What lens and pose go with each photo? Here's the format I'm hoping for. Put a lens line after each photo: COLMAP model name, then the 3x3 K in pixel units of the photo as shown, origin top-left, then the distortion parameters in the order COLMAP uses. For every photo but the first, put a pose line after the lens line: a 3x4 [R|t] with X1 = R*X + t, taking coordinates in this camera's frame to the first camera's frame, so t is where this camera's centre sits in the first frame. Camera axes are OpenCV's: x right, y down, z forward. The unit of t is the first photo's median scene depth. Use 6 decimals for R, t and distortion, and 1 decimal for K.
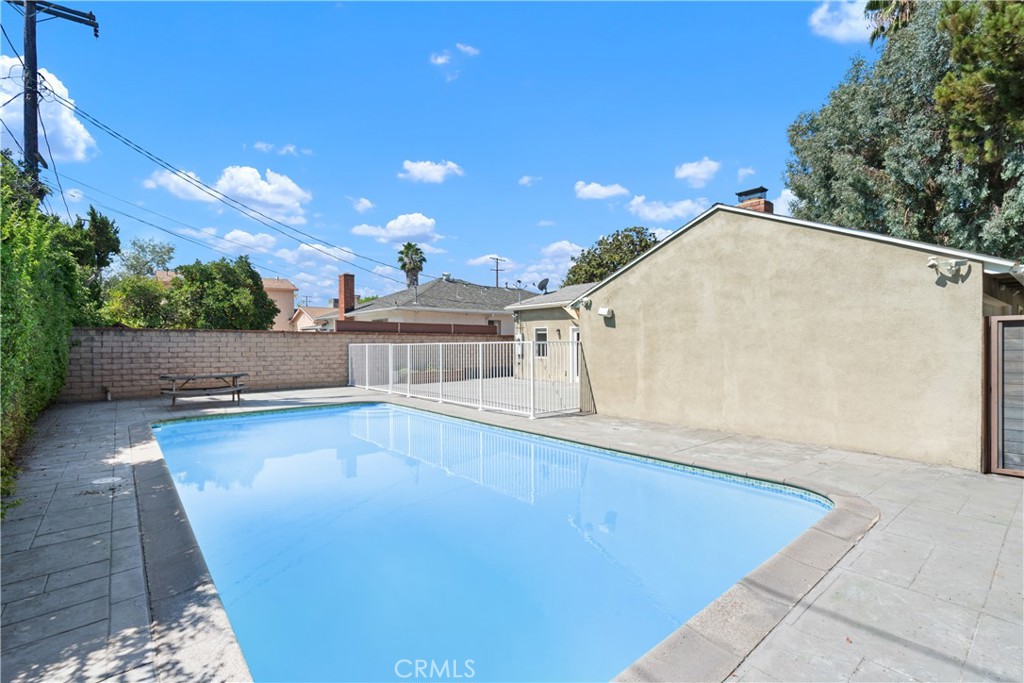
lens RADIAL K [[467.3, 0, 512.0], [0, 467.3, 341.5], [0, 0, 1]] dist [0.000241, 0.000403]
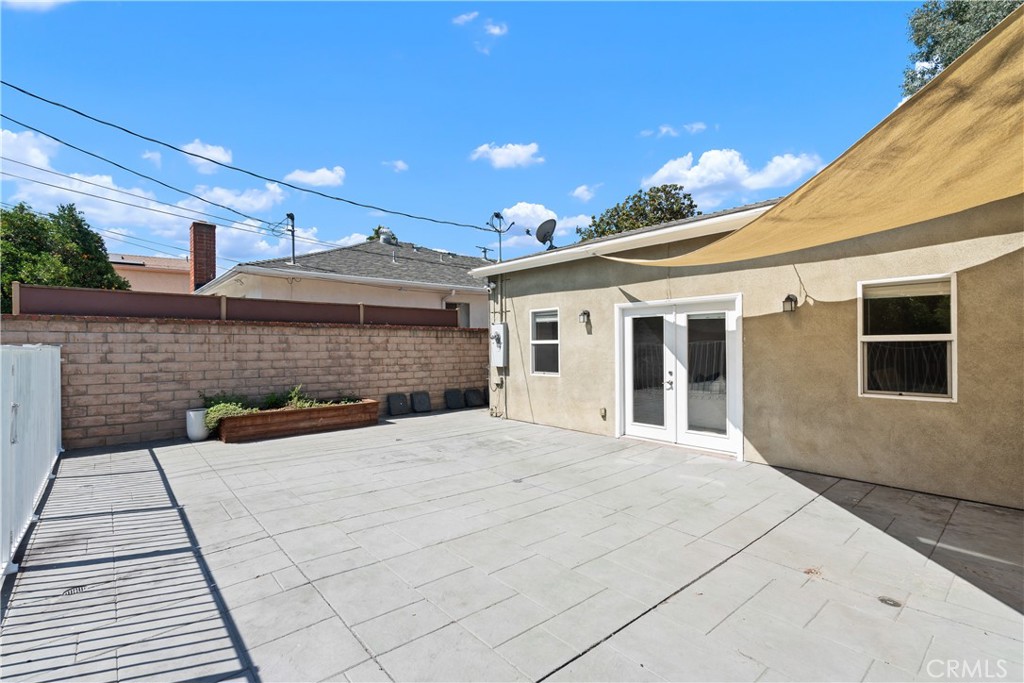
lens RADIAL K [[467.3, 0, 512.0], [0, 467.3, 341.5], [0, 0, 1]] dist [0.000241, 0.000403]
pose [[0.999860, -0.002188, 0.016563, 0.019762], [0.002221, 0.999996, -0.001947, 0.002215], [-0.016559, 0.001983, 0.999861, 0.479622]]
